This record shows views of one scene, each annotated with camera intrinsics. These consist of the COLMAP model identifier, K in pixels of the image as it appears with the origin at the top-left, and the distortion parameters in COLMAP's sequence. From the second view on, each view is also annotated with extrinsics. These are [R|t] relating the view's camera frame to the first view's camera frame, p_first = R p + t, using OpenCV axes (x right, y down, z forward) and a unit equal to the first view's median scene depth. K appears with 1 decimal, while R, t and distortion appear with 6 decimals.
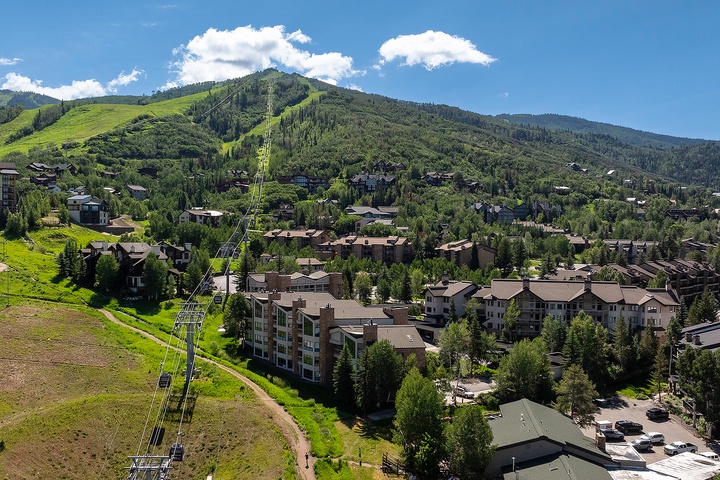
lens RADIAL K [[610.8, 0, 360.0], [0, 610.8, 240.0], [0, 0, 1]] dist [-0.007635, -0.008874]
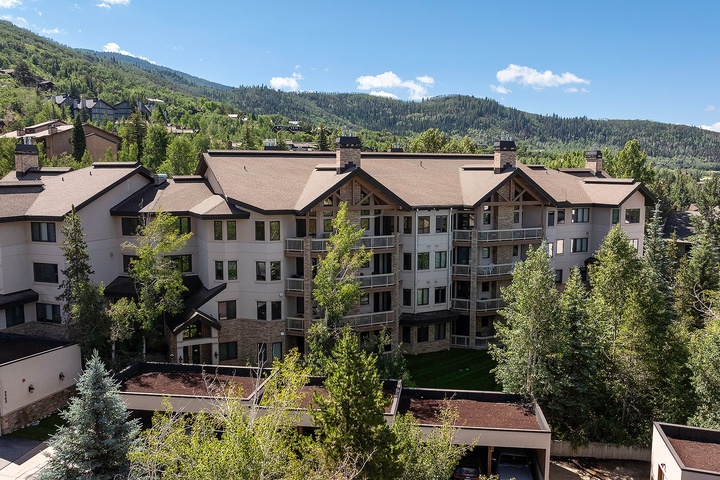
lens RADIAL K [[610.8, 0, 360.0], [0, 610.8, 240.0], [0, 0, 1]] dist [-0.007635, -0.008874]
pose [[0.788463, -0.082527, 0.609521, 0.088202], [0.013237, 0.993005, 0.117326, 0.071982], [-0.614940, -0.084439, 0.784040, 0.701756]]
